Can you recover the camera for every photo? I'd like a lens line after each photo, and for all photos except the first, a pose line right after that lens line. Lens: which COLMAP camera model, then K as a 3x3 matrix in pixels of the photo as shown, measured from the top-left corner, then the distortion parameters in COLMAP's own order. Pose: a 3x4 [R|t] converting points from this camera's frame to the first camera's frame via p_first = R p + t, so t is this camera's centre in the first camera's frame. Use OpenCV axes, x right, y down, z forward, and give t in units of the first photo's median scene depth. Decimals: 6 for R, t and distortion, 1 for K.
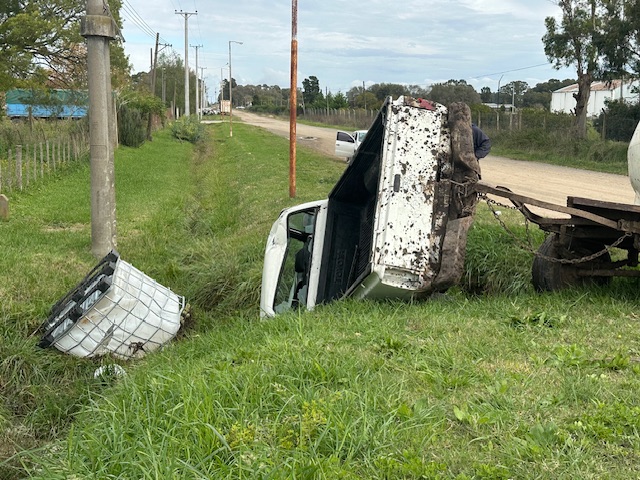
lens RADIAL K [[898.9, 0, 320.0], [0, 898.9, 240.0], [0, 0, 1]] dist [0.185377, -0.345508]
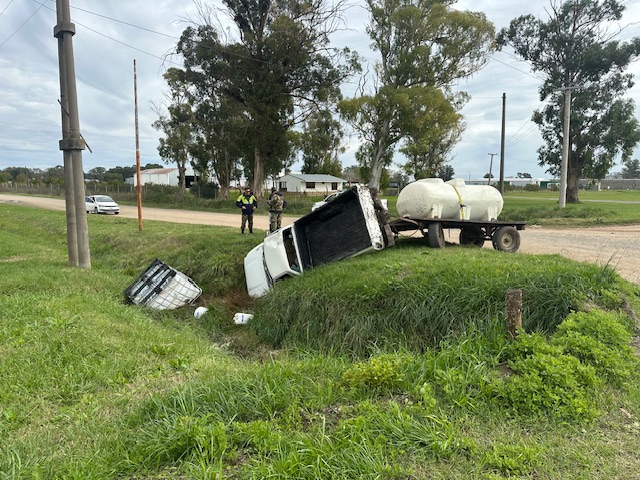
lens RADIAL K [[463.1, 0, 320.0], [0, 463.1, 240.0], [0, 0, 1]] dist [-0.003777, -0.003657]
pose [[0.777255, -0.082561, 0.623745, -0.832167], [0.093299, 0.995517, 0.015508, -0.015932], [-0.622230, 0.046141, 0.781474, -0.054864]]
